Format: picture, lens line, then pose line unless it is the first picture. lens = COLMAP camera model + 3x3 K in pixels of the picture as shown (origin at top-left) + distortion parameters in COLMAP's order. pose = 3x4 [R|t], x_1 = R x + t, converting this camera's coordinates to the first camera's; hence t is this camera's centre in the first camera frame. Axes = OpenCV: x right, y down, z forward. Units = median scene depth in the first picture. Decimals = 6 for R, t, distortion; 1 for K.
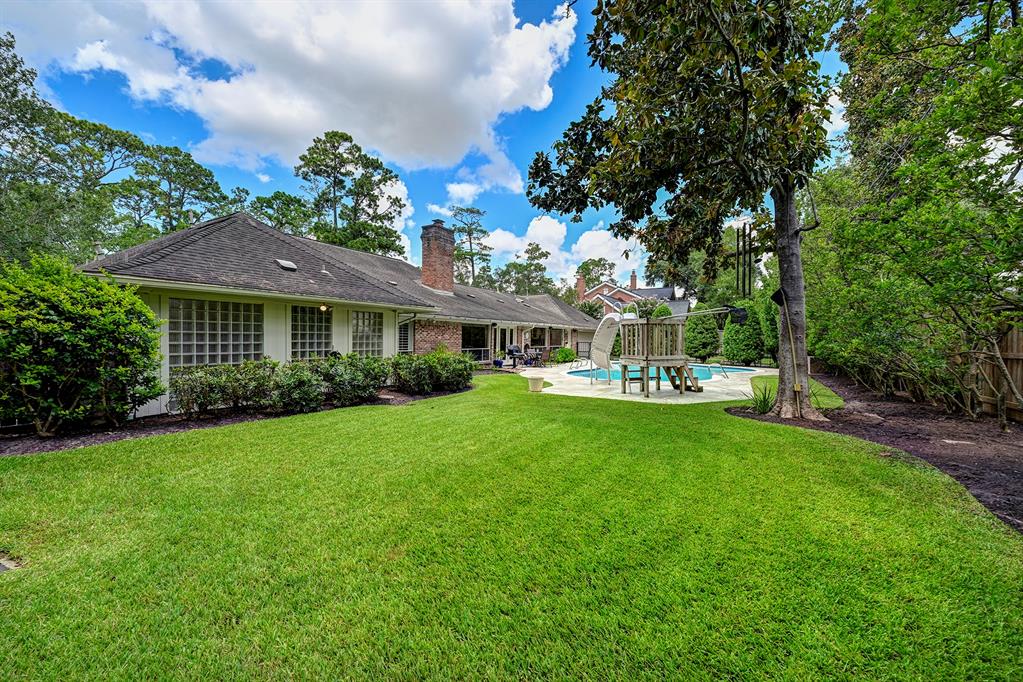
lens RADIAL K [[411.5, 0, 511.6], [0, 411.5, 340.4], [0, 0, 1]] dist [-0.002891, -0.000368]
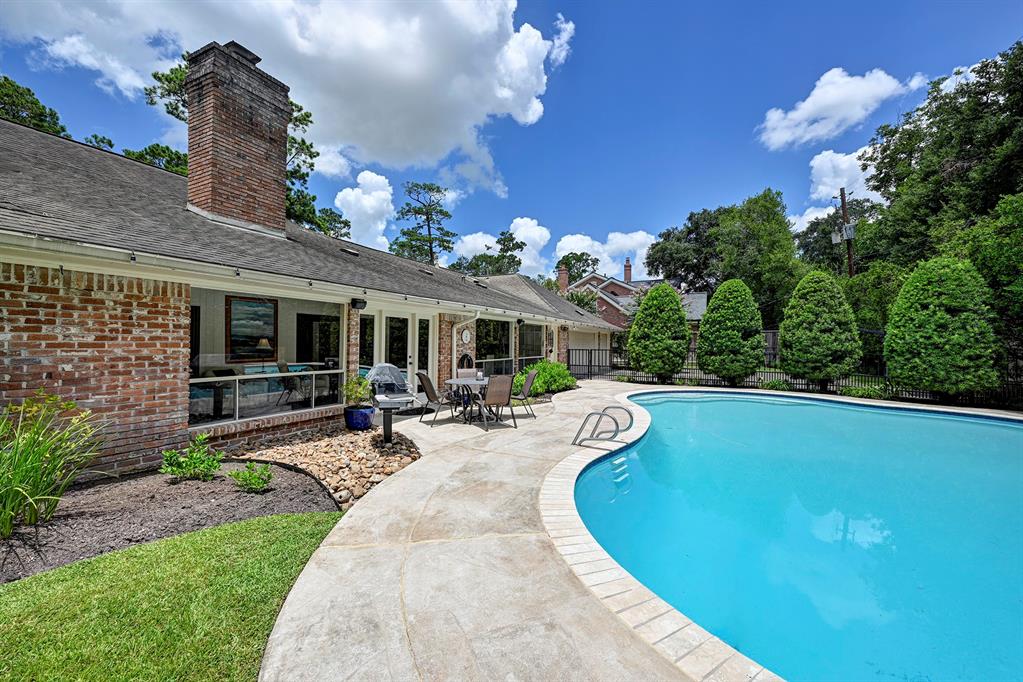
lens RADIAL K [[411.5, 0, 511.5], [0, 411.5, 341.8], [0, 0, 1]] dist [-0.002891, -0.000368]
pose [[0.998506, -0.000553, 0.054631, 0.020432], [0.001039, 0.999960, -0.008868, -0.000489], [-0.054624, 0.008911, 0.998467, 0.177530]]
